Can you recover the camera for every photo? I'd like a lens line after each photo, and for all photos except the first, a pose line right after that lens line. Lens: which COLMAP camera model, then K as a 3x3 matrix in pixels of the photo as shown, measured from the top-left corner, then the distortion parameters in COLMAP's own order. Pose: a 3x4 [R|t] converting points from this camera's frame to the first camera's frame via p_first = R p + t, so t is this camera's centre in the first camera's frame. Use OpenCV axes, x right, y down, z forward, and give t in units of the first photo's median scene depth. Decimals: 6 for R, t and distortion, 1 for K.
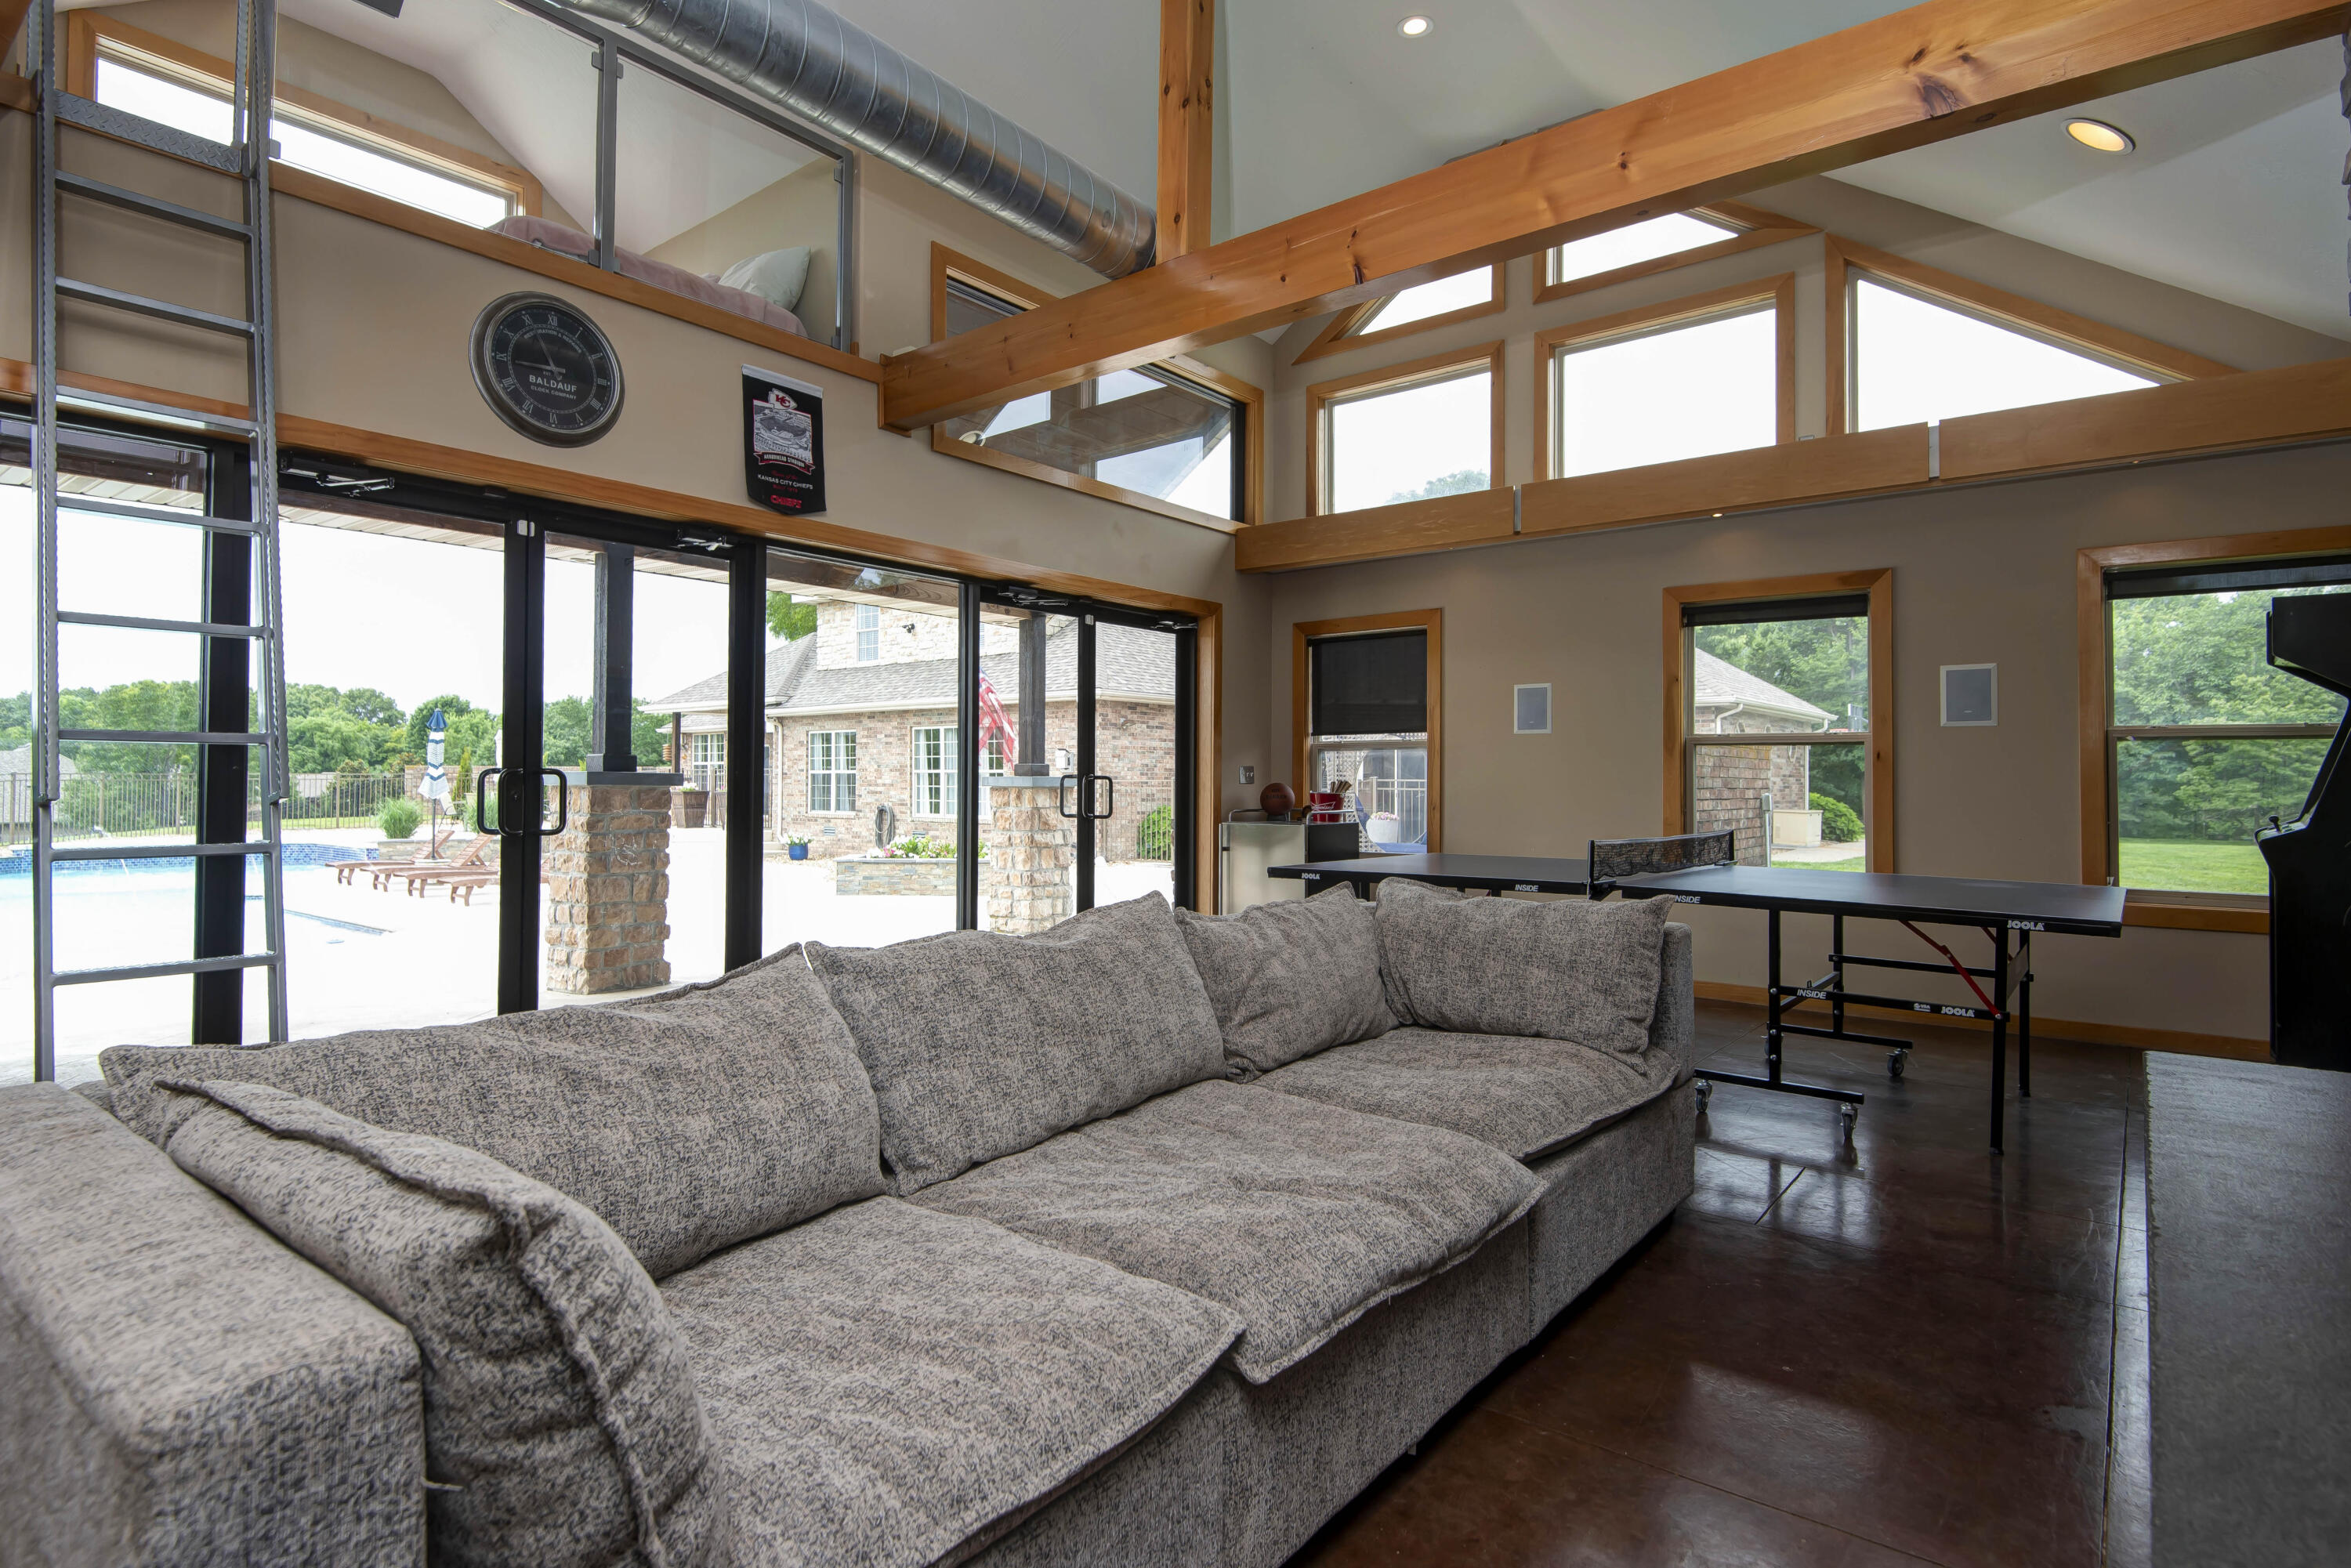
lens RADIAL K [[1213.2, 0, 1172.6], [0, 1213.2, 773.1], [0, 0, 1]] dist [-0.000112, 0.000200]
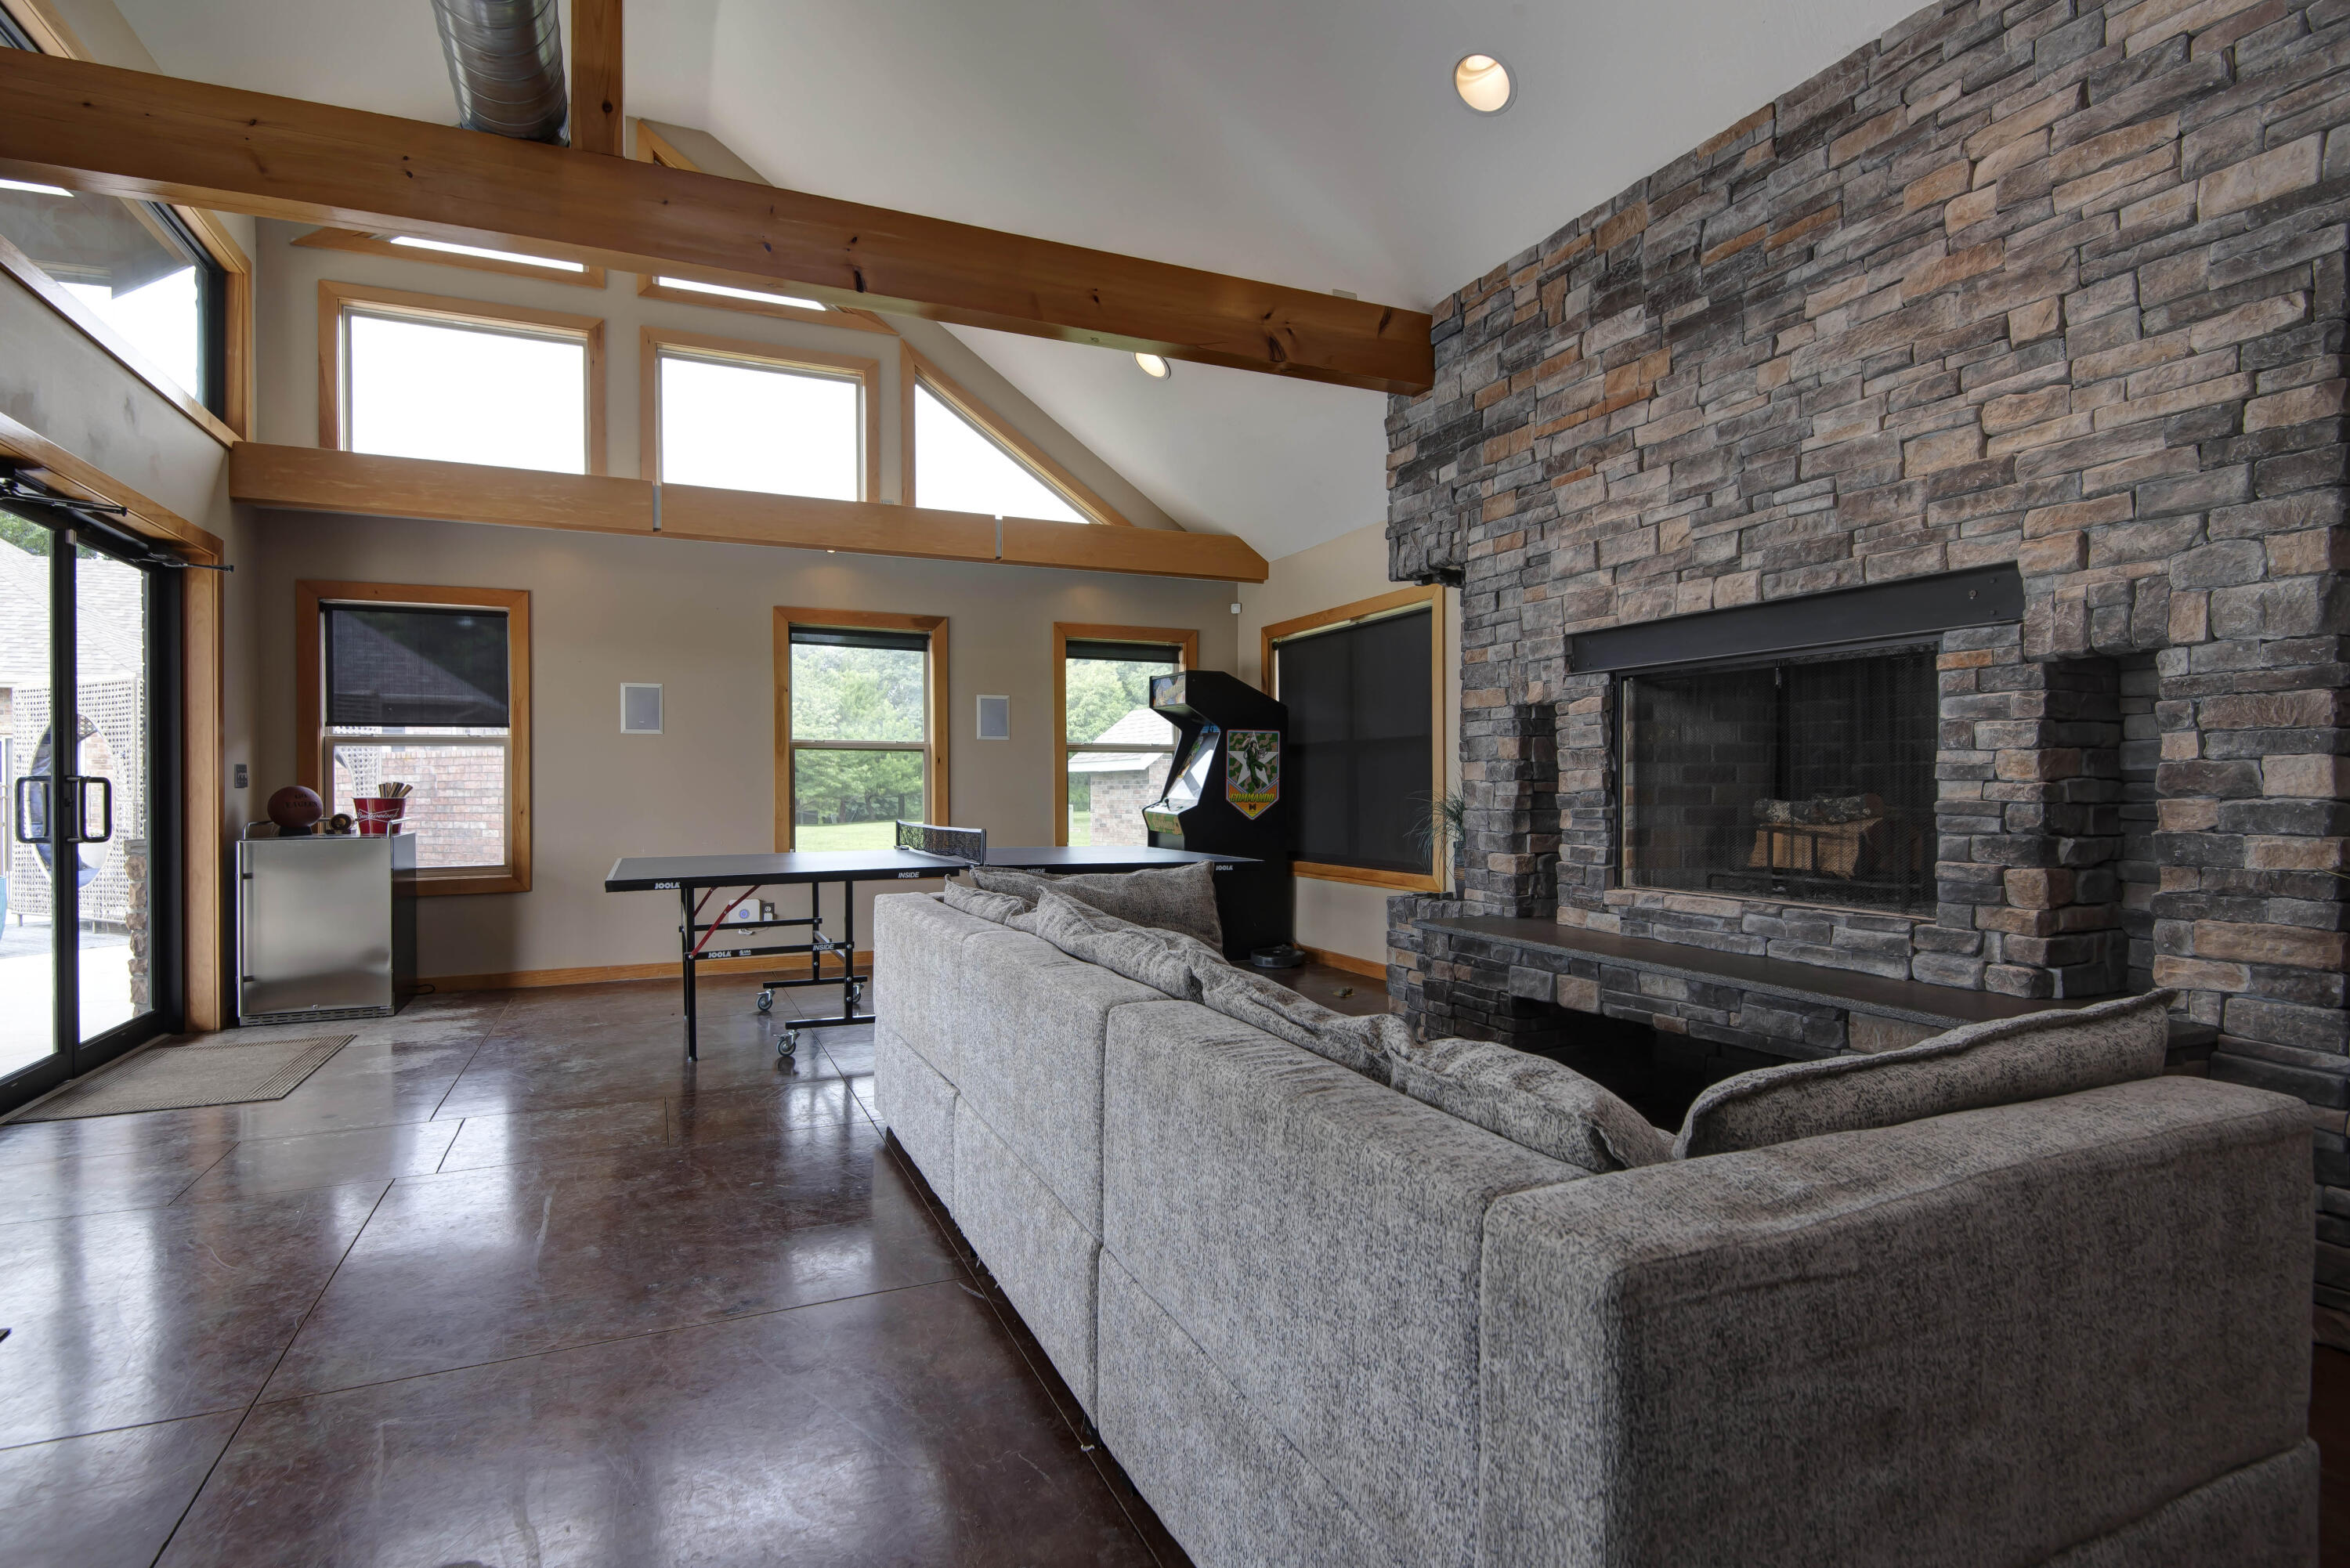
lens RADIAL K [[1141.1, 0, 1167.2], [0, 1141.1, 794.1], [0, 0, 1]] dist [-0.001285, -0.000495]
pose [[0.454645, -0.015298, 0.890541, -0.336096], [-0.000065, 0.999852, 0.017209, 0.000740], [-0.890673, -0.007881, 0.454577, 0.192367]]
